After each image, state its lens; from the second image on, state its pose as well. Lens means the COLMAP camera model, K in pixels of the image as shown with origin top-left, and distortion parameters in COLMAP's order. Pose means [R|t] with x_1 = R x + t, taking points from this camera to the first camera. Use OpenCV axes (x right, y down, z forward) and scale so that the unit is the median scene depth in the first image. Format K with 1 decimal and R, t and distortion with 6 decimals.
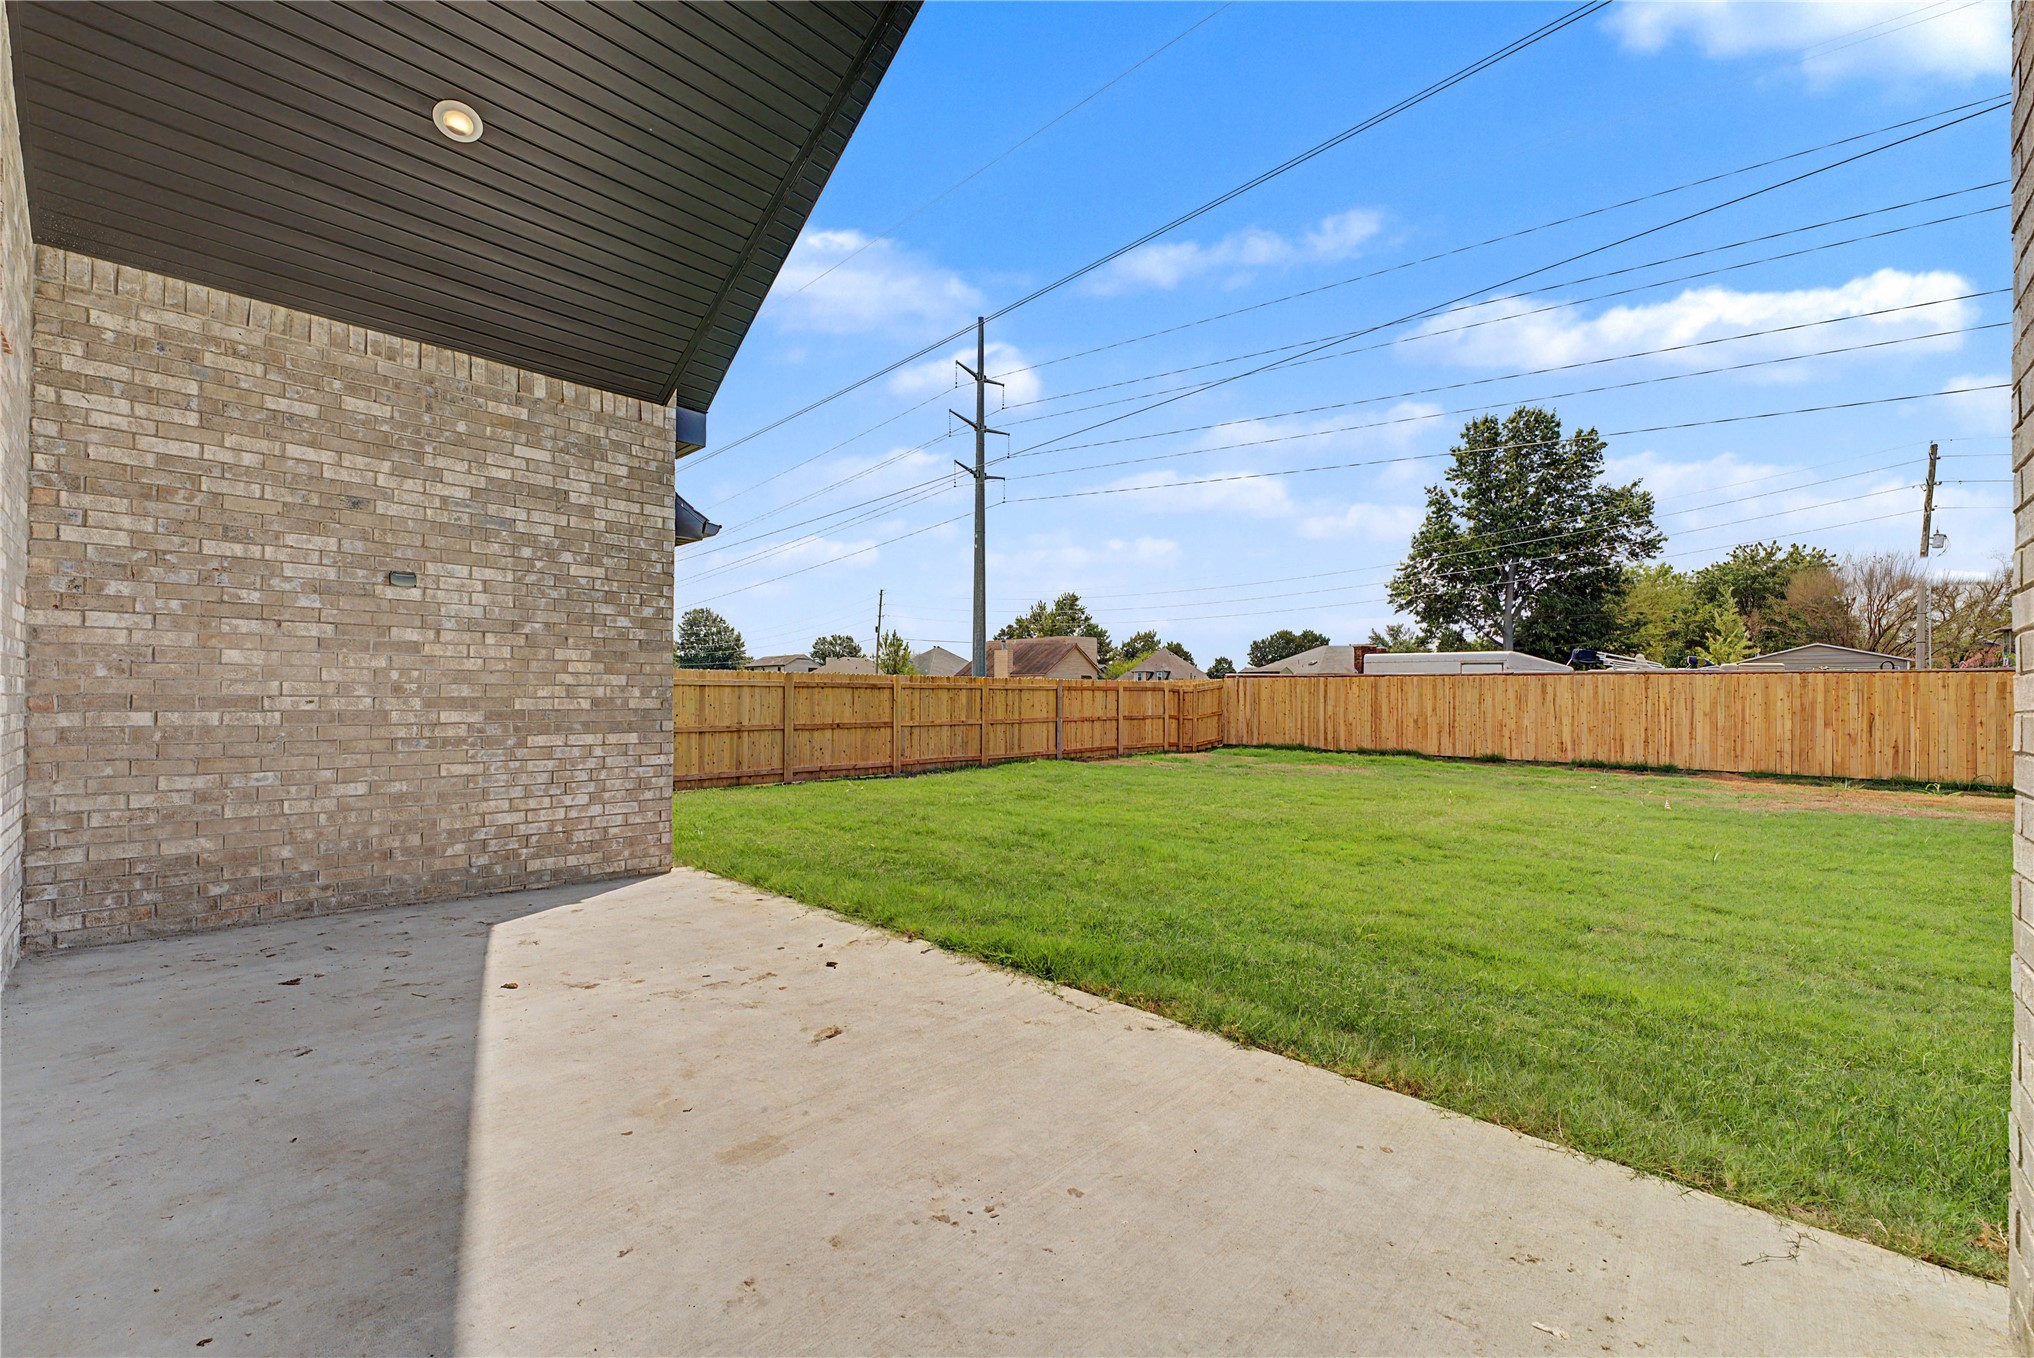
lens RADIAL K [[826.2, 0, 1015.9], [0, 826.2, 684.9], [0, 0, 1]] dist [-0.001657, -0.000293]
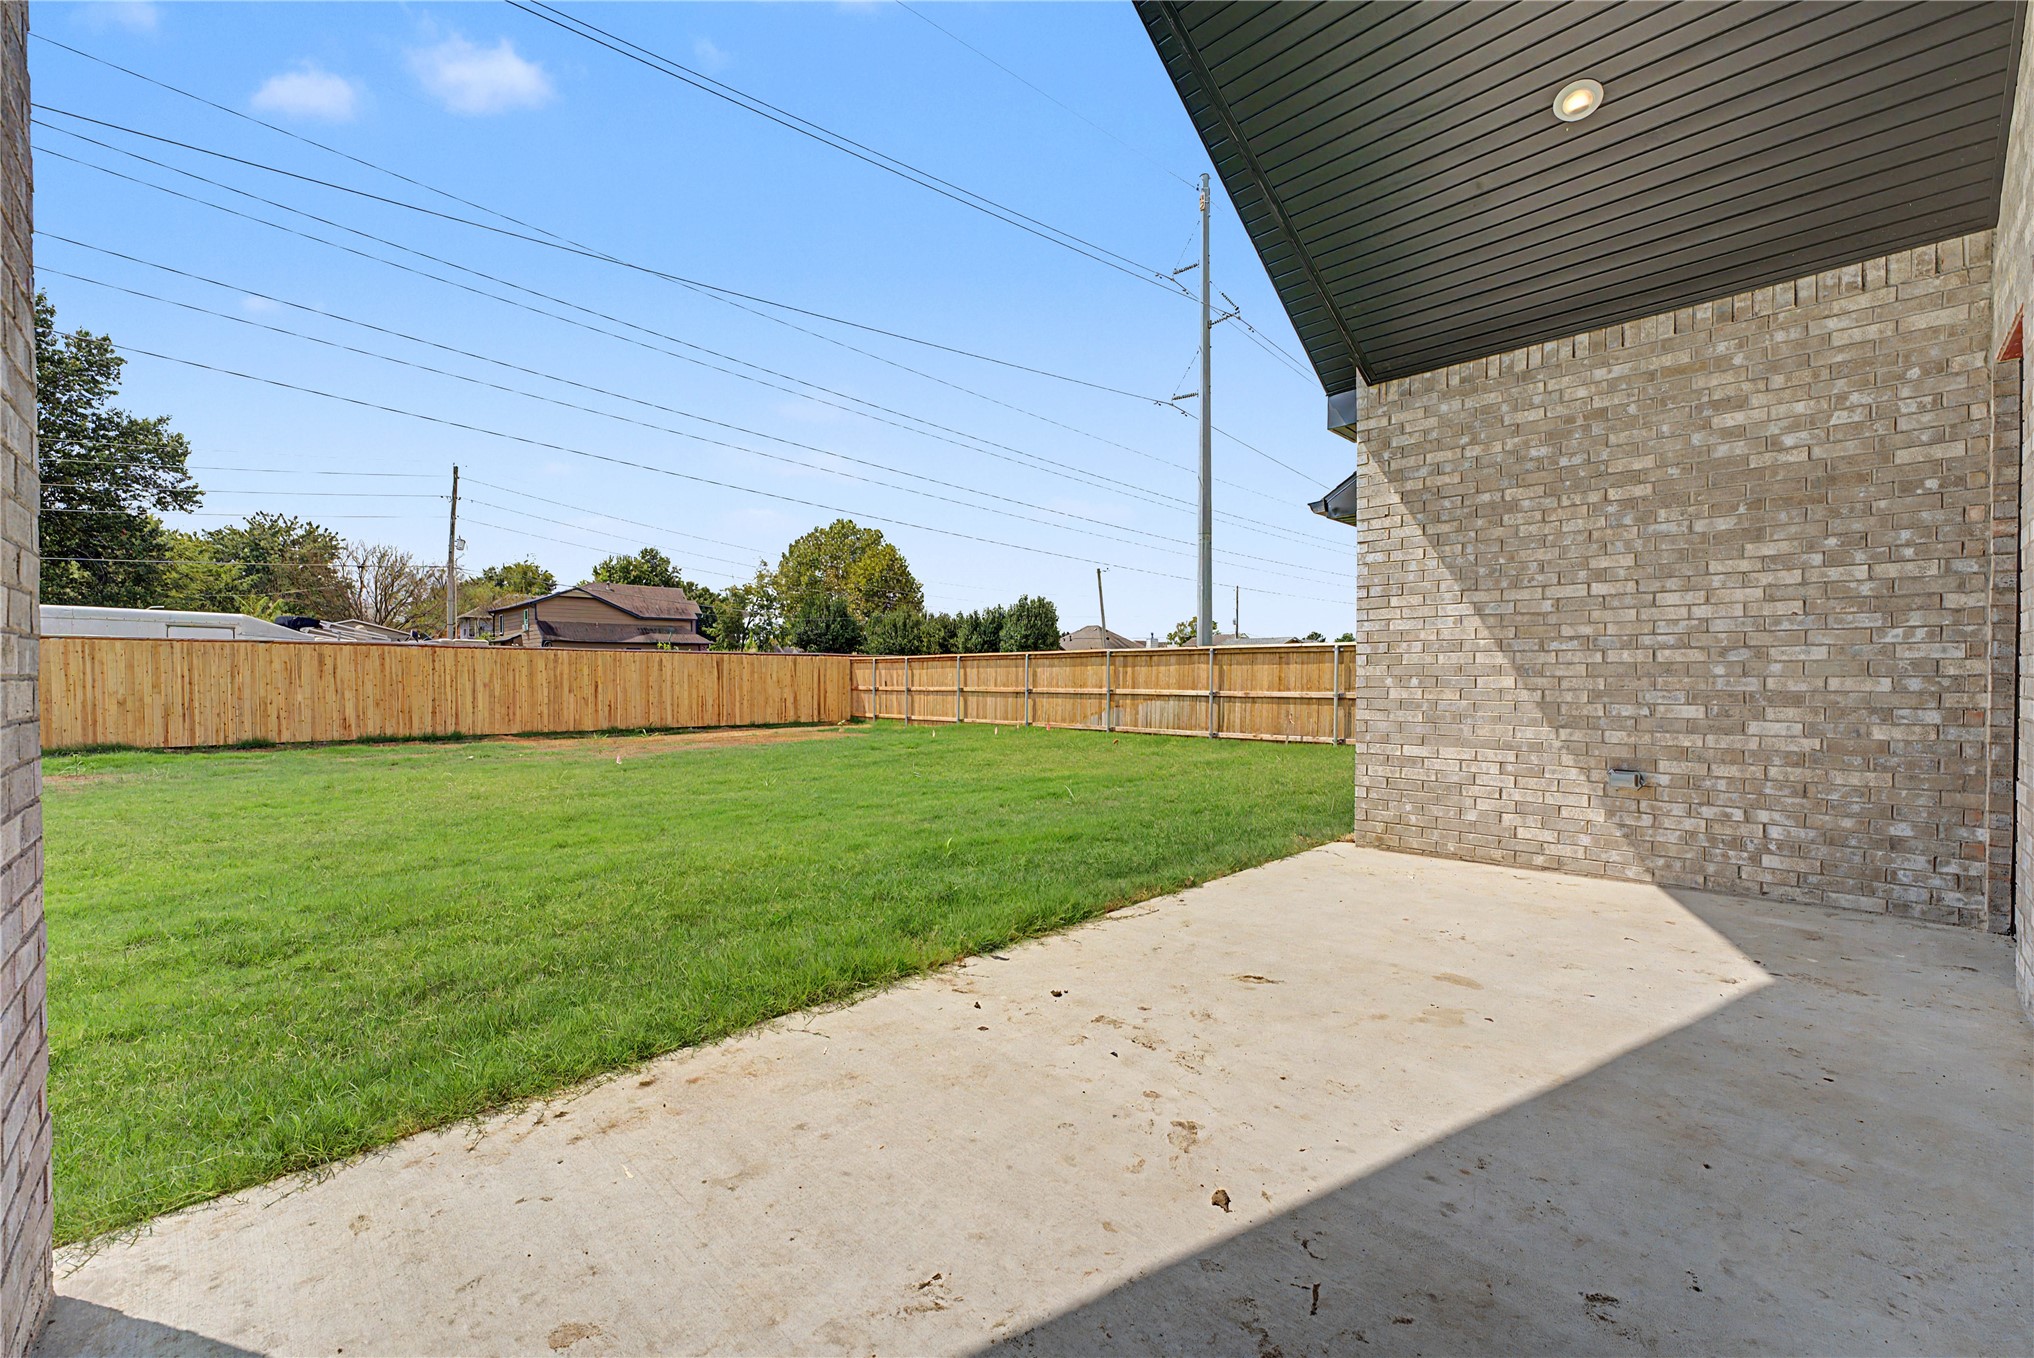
lens RADIAL K [[826.2, 0, 1014.8], [0, 826.2, 681.2], [0, 0, 1]] dist [-0.001657, -0.000293]
pose [[0.032769, -0.013974, 0.999365, -0.255345], [-0.016260, 0.999762, 0.014513, 0.002773], [-0.999331, -0.016726, 0.032534, 0.247084]]
